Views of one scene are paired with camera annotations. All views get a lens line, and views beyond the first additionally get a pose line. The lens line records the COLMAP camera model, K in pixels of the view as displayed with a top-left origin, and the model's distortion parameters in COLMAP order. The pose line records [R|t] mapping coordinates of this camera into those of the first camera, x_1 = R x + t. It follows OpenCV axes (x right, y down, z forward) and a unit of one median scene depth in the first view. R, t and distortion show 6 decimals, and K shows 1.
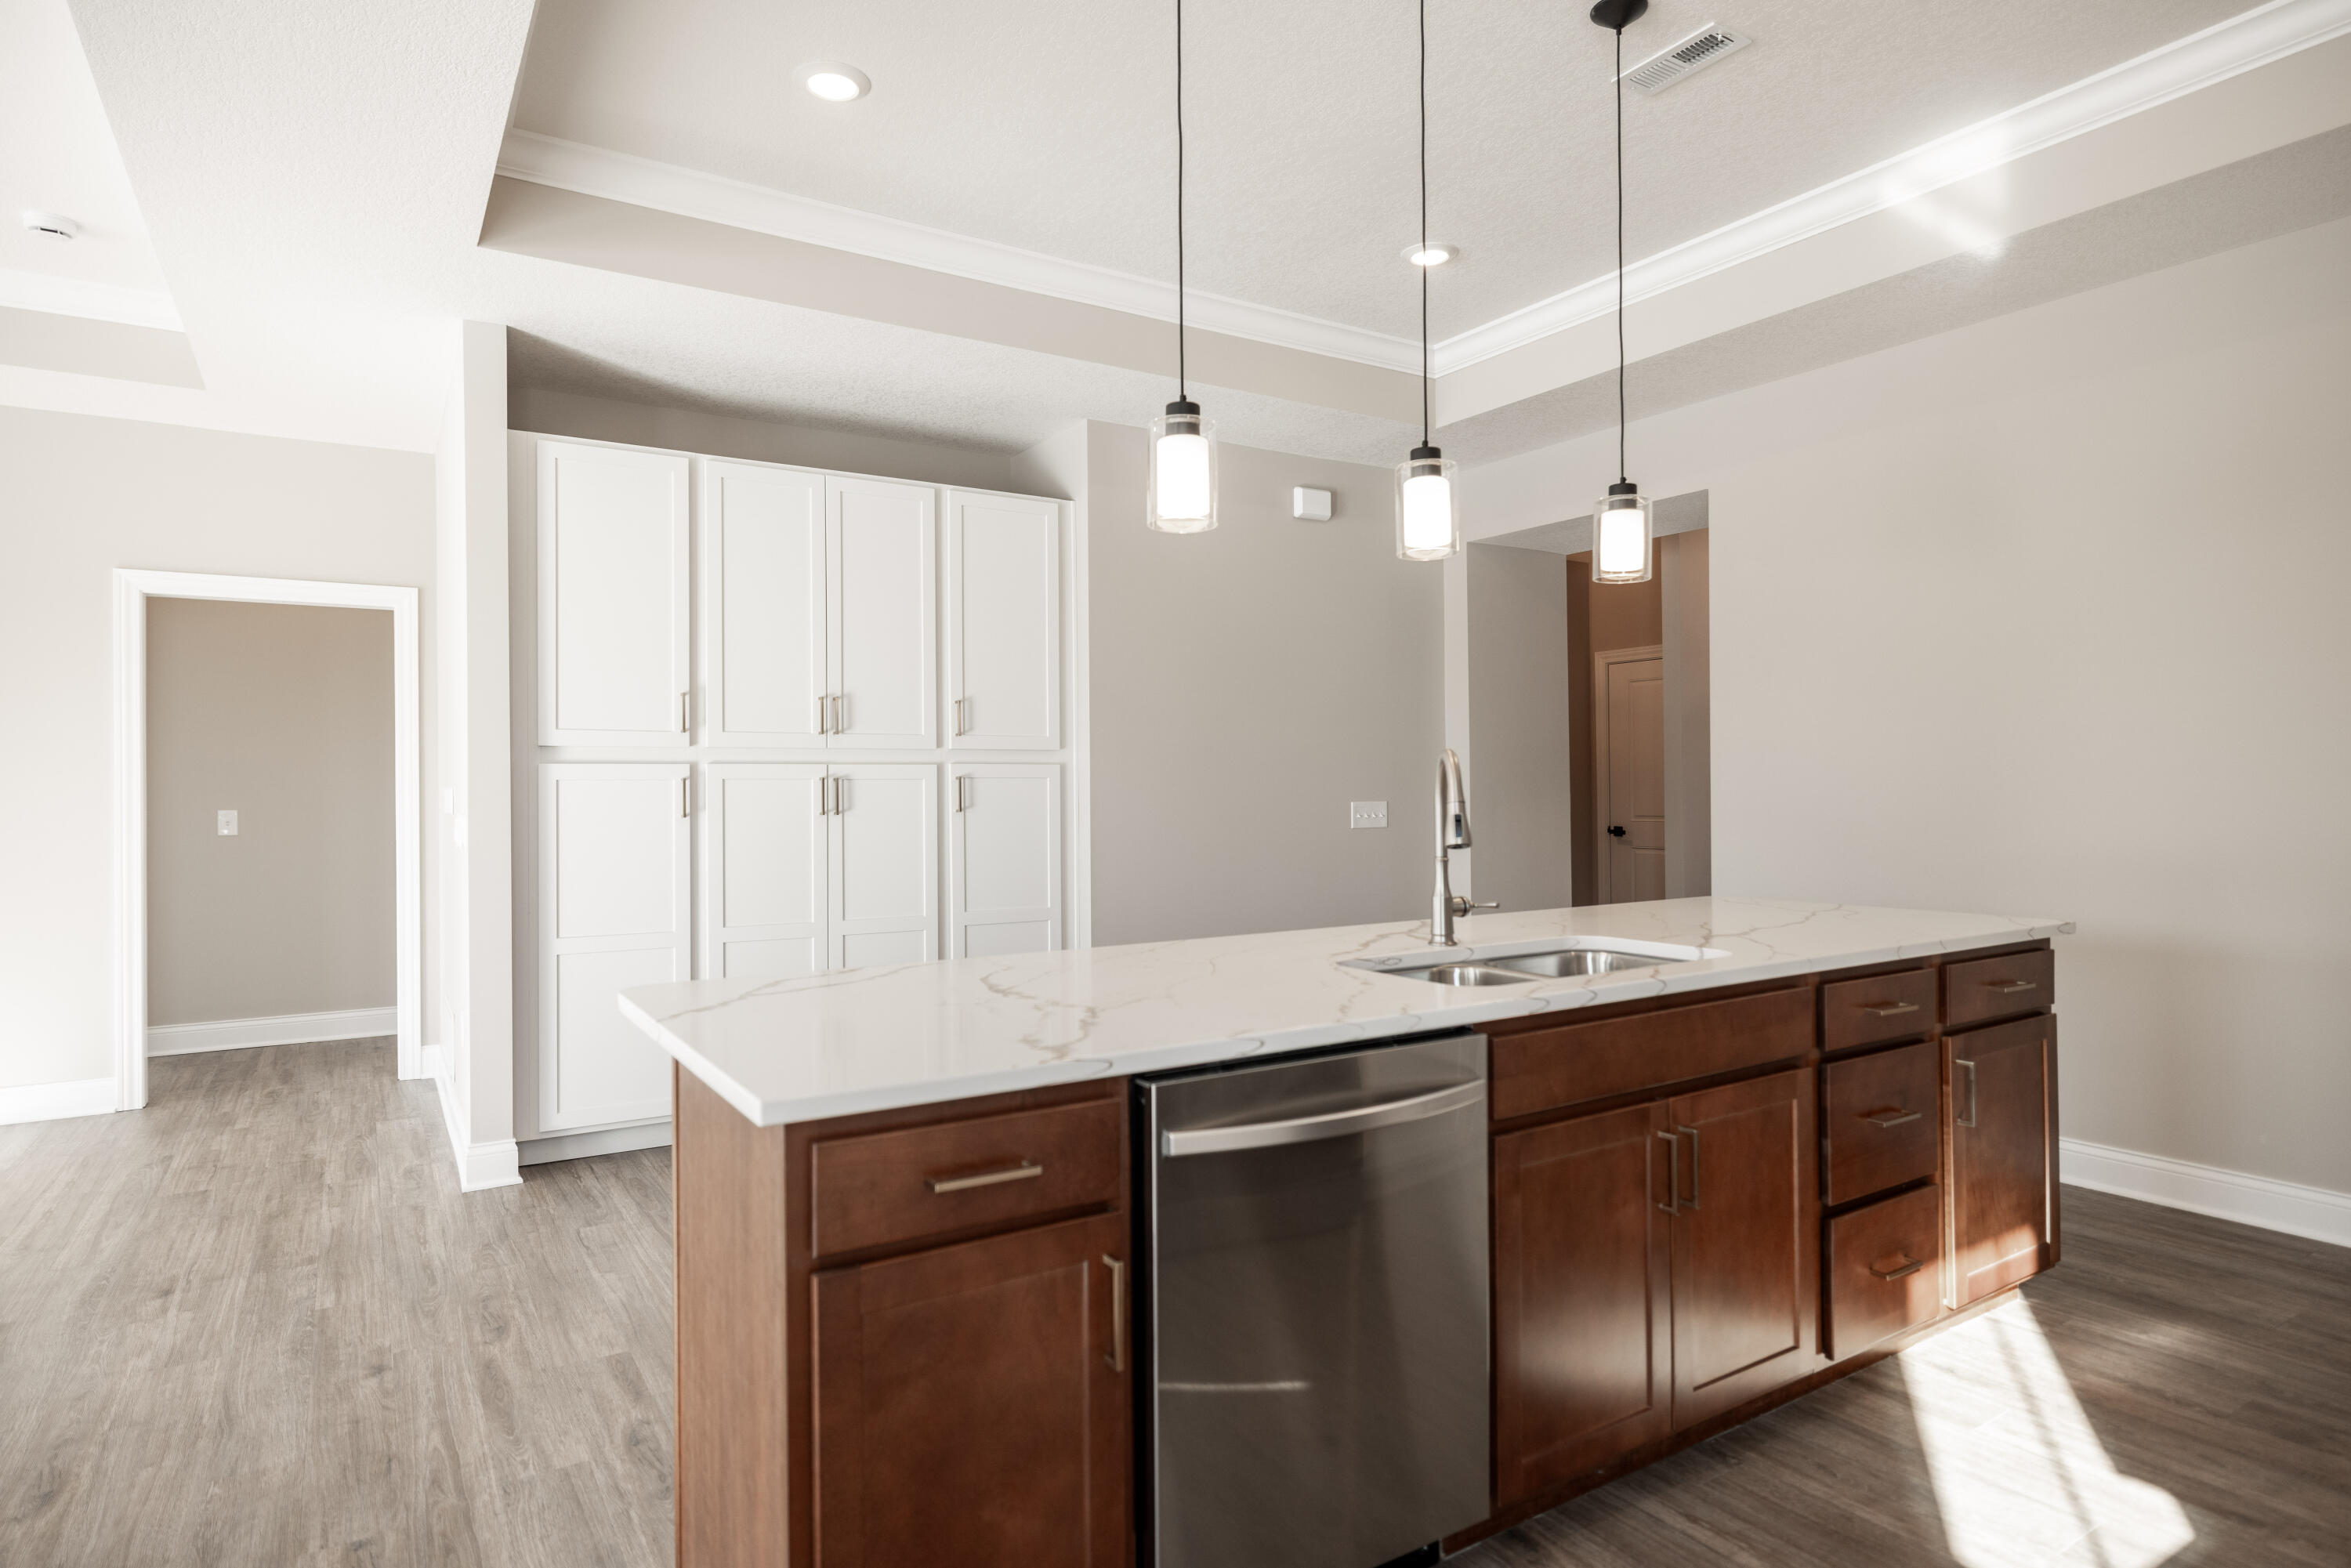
lens RADIAL K [[1296.5, 0, 1184.2], [0, 1296.5, 776.8], [0, 0, 1]] dist [-0.001992, 0.000399]
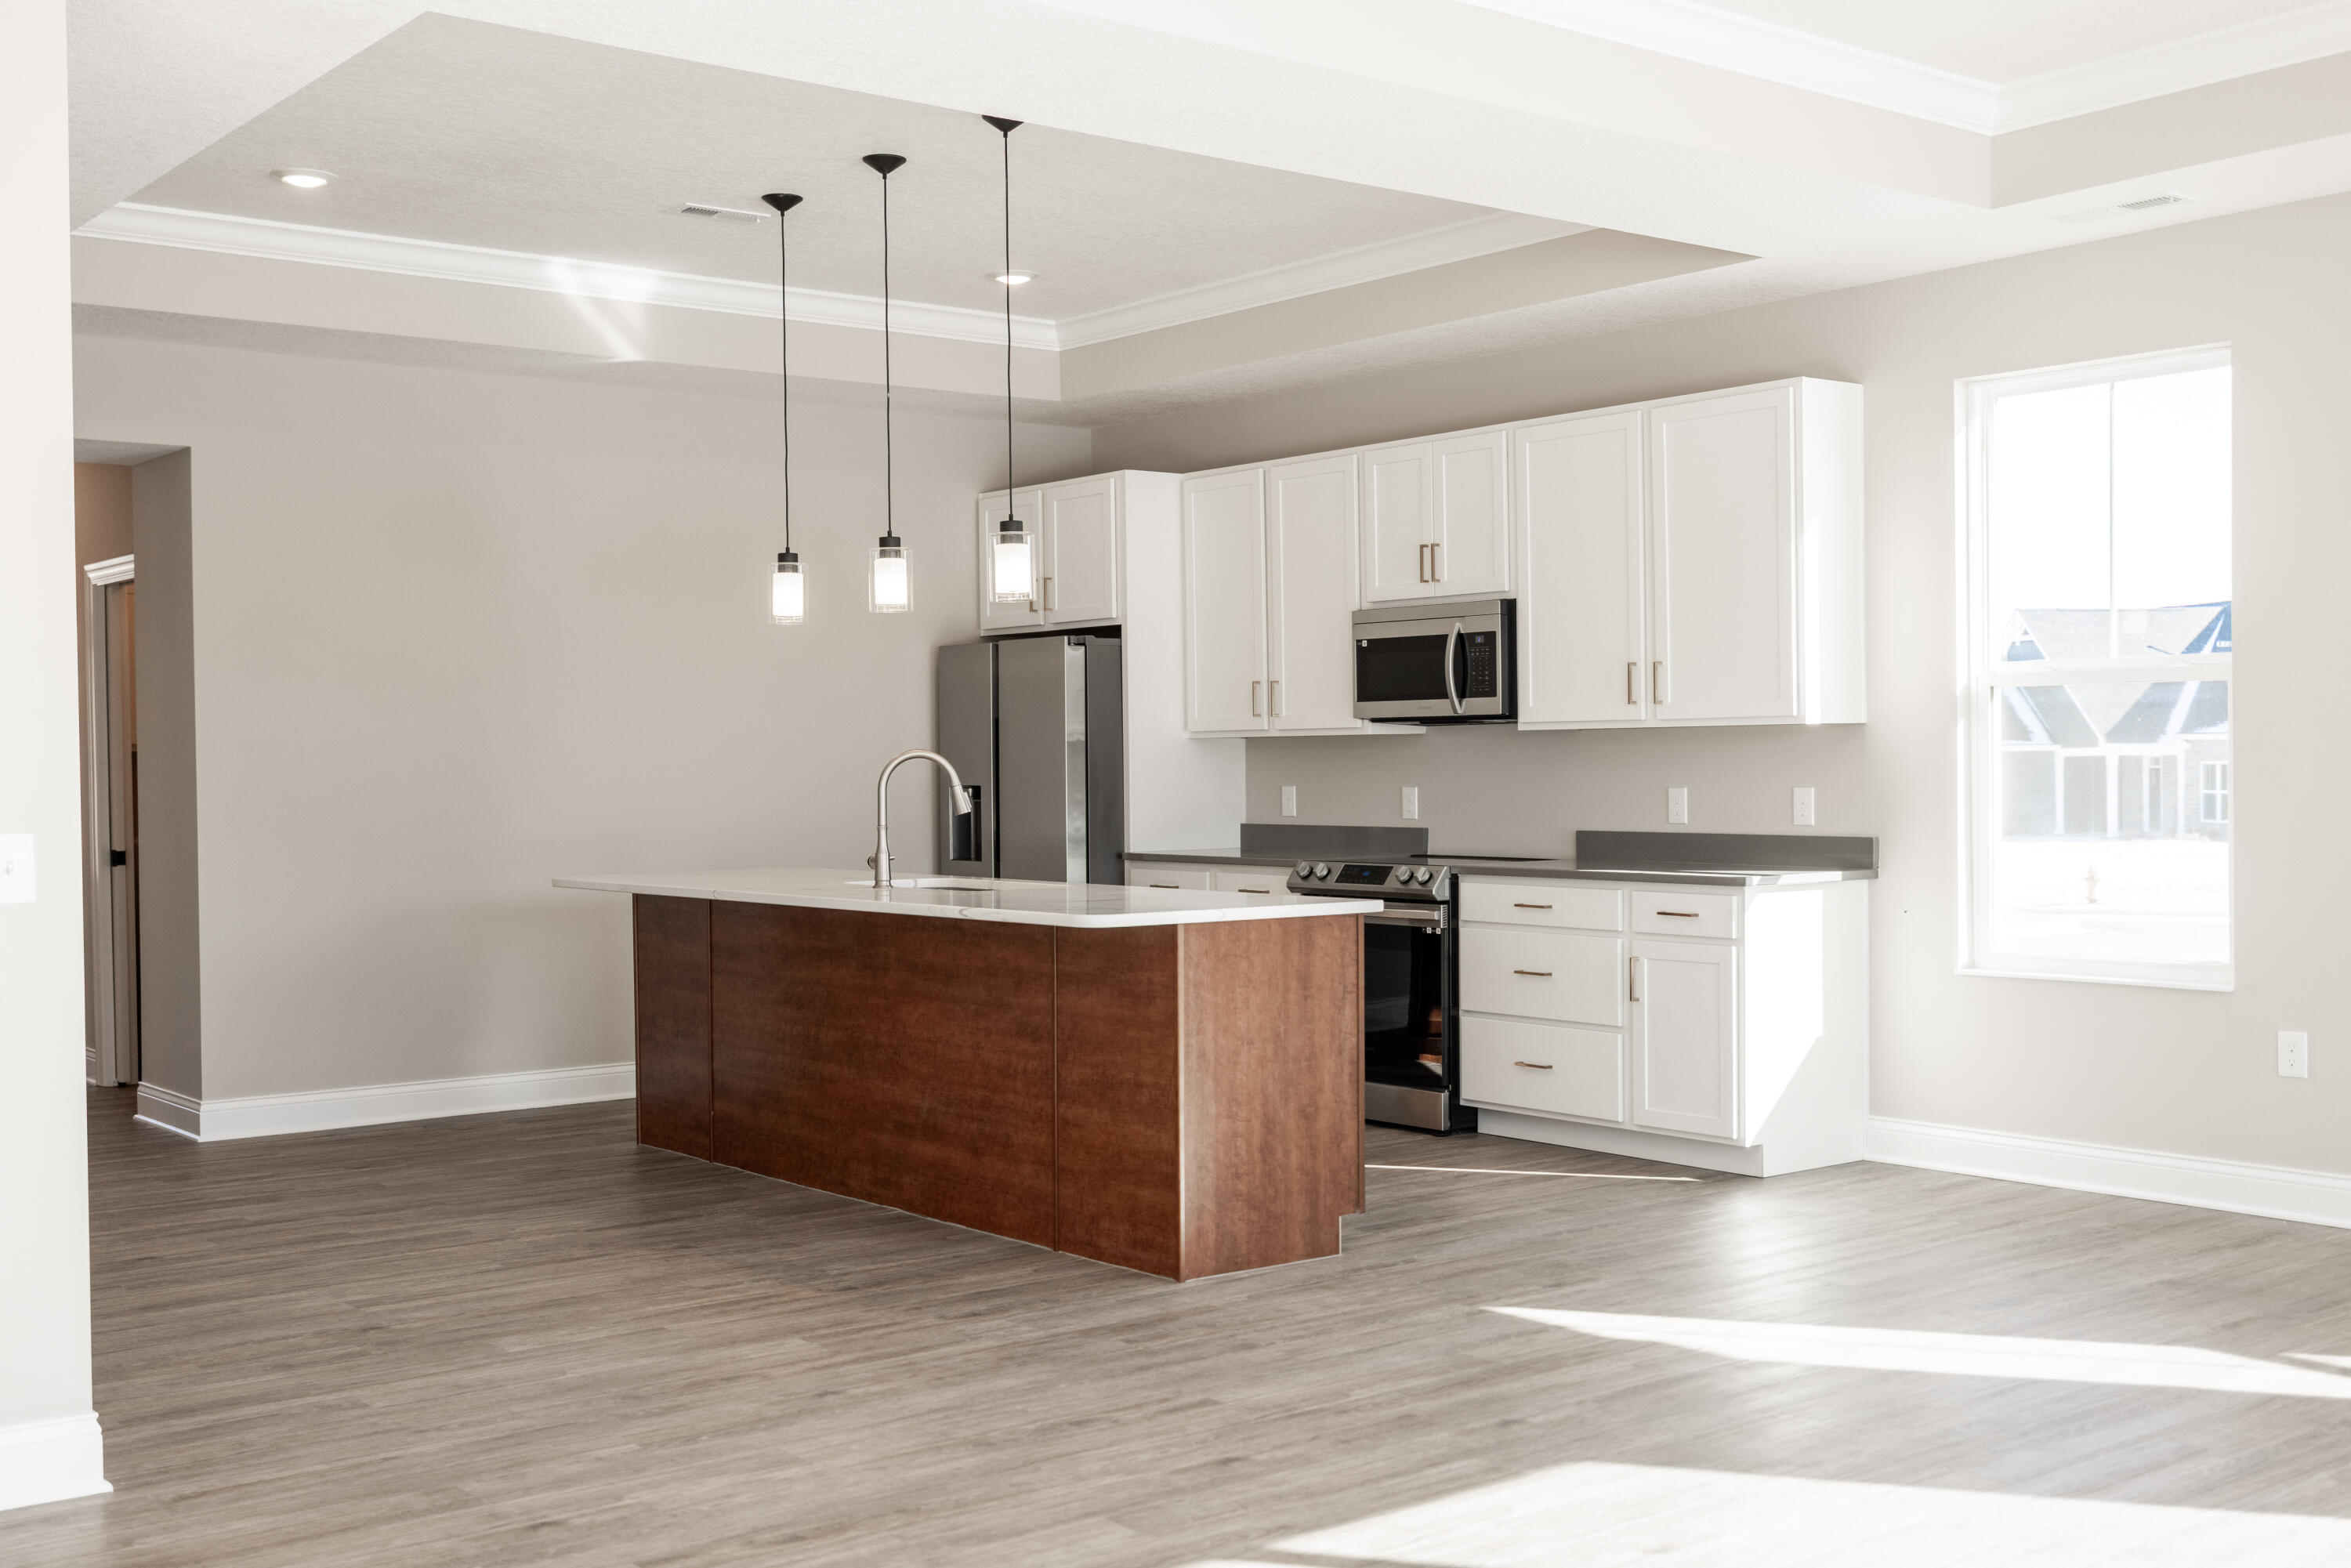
lens RADIAL K [[2490.8, 0, 1179.2], [0, 2490.8, 811.8], [0, 0, 1]] dist [0.003791, -0.011191]
pose [[-0.102482, -0.009291, 0.994691, -1.636136], [0.006285, 0.999930, 0.009987, 0.013588], [-0.994715, 0.007275, -0.102416, 0.622057]]
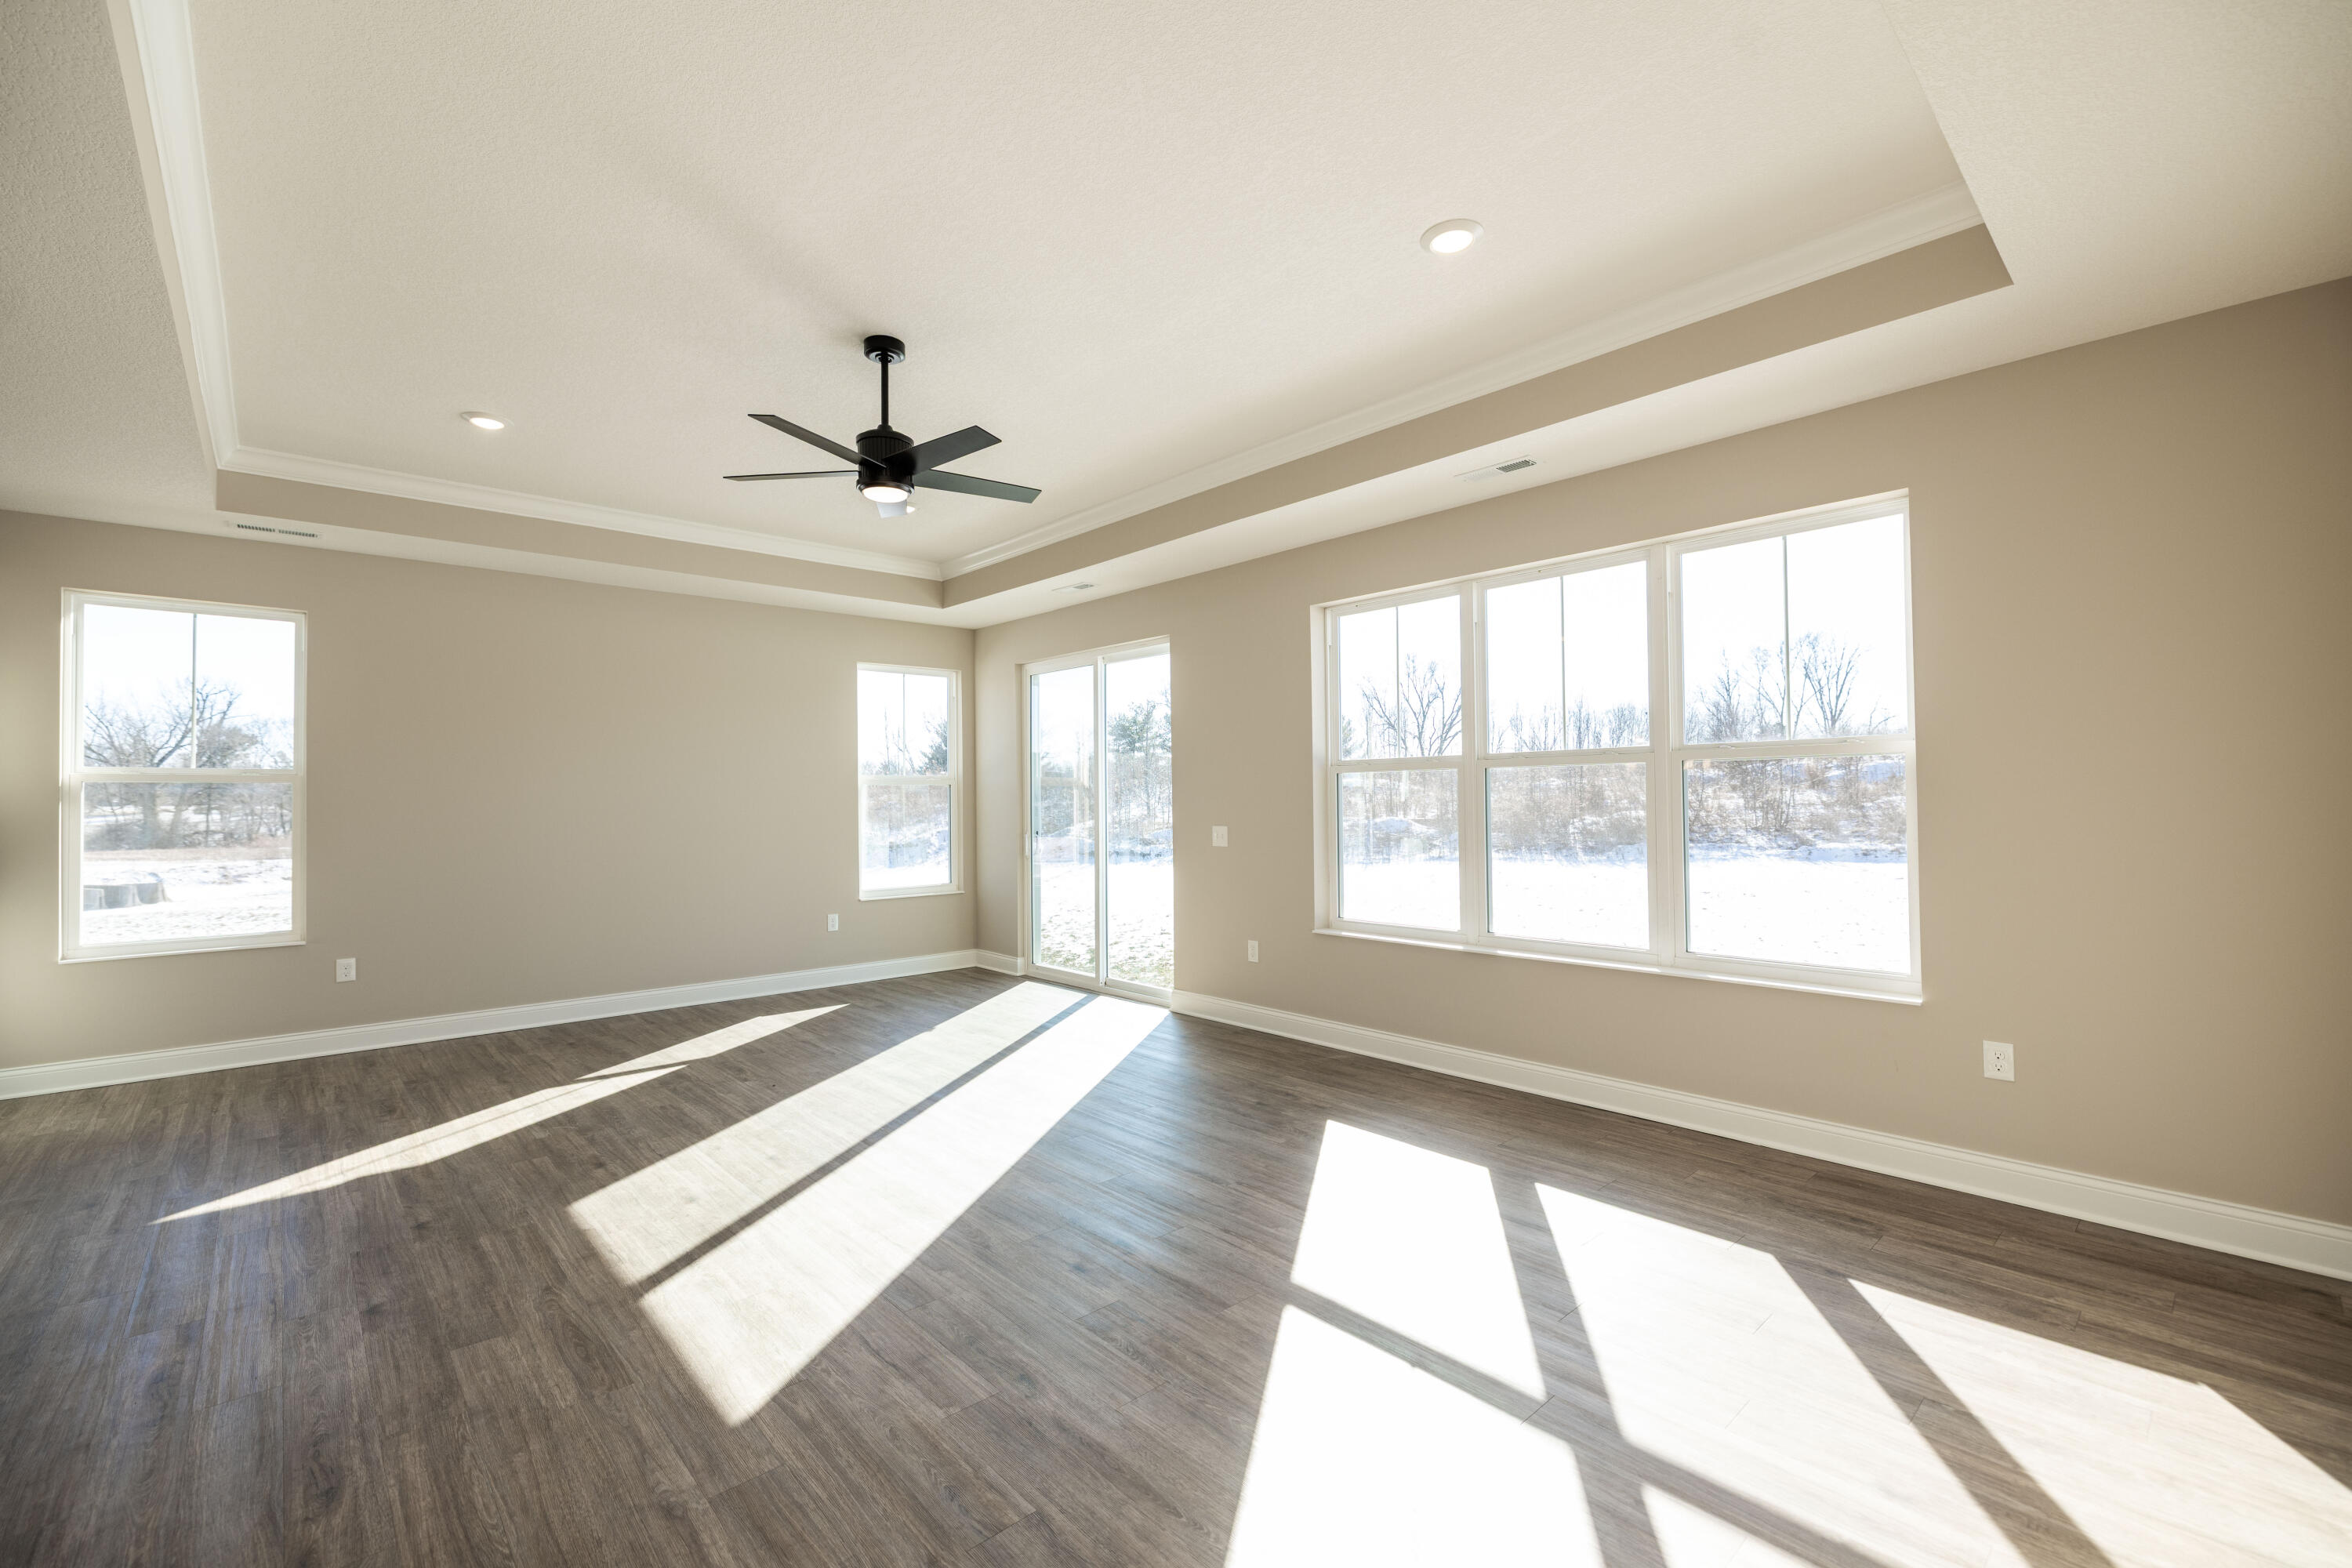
lens RADIAL K [[984.5, 0, 1172.3], [0, 984.5, 793.1], [0, 0, 1]] dist [0.003687, -0.000358]
pose [[-0.985754, 0.017281, -0.167301, -0.958530], [0.019753, 0.999719, -0.013123, -0.001669], [0.167027, -0.016241, -0.985819, 1.197855]]
